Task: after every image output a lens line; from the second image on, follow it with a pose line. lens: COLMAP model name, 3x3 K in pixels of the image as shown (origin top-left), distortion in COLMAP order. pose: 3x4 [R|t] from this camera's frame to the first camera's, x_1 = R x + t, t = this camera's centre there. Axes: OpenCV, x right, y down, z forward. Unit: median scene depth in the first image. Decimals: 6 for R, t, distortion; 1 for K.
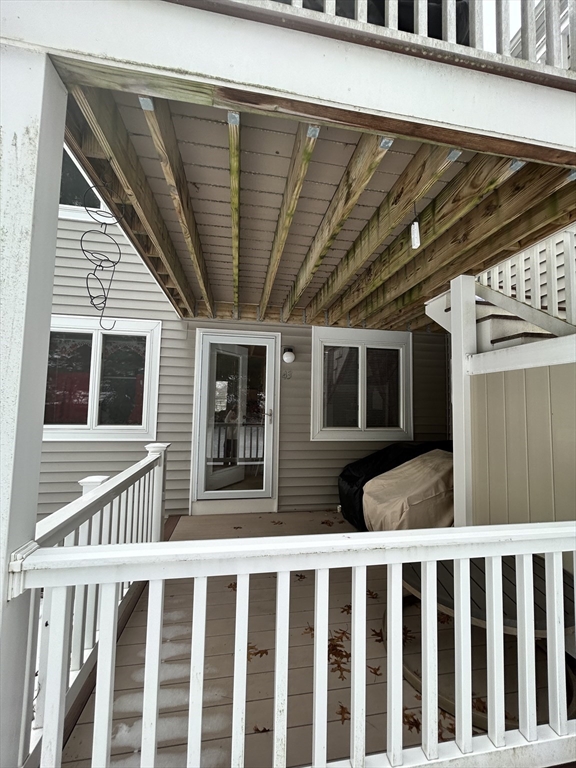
lens RADIAL K [[309.6, 0, 288.8], [0, 309.6, 384.0], [0, 0, 1]] dist [-0.000657, 0.000288]
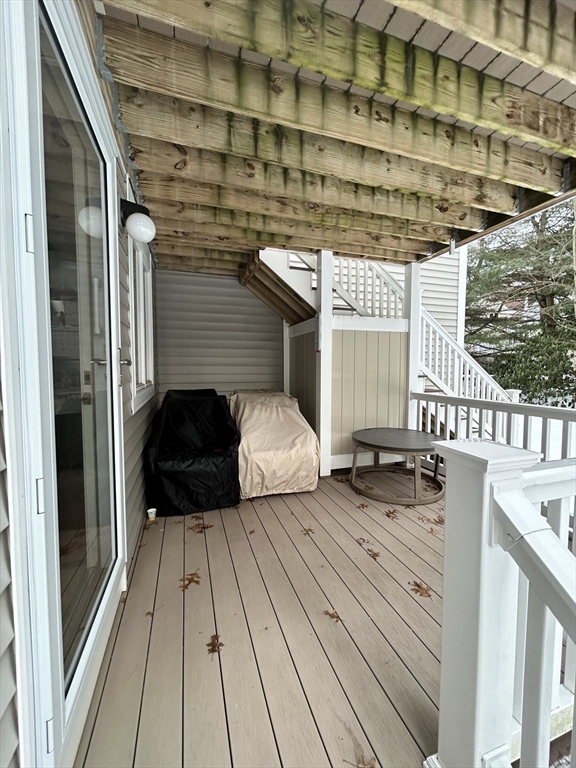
lens RADIAL K [[309.6, 0, 287.4], [0, 309.6, 385.8], [0, 0, 1]] dist [-0.000657, 0.000288]
pose [[-0.141627, -0.075203, 0.987059, -0.597323], [-0.069171, 0.995425, 0.065916, 0.114082], [-0.987500, -0.058941, -0.146181, 1.082235]]
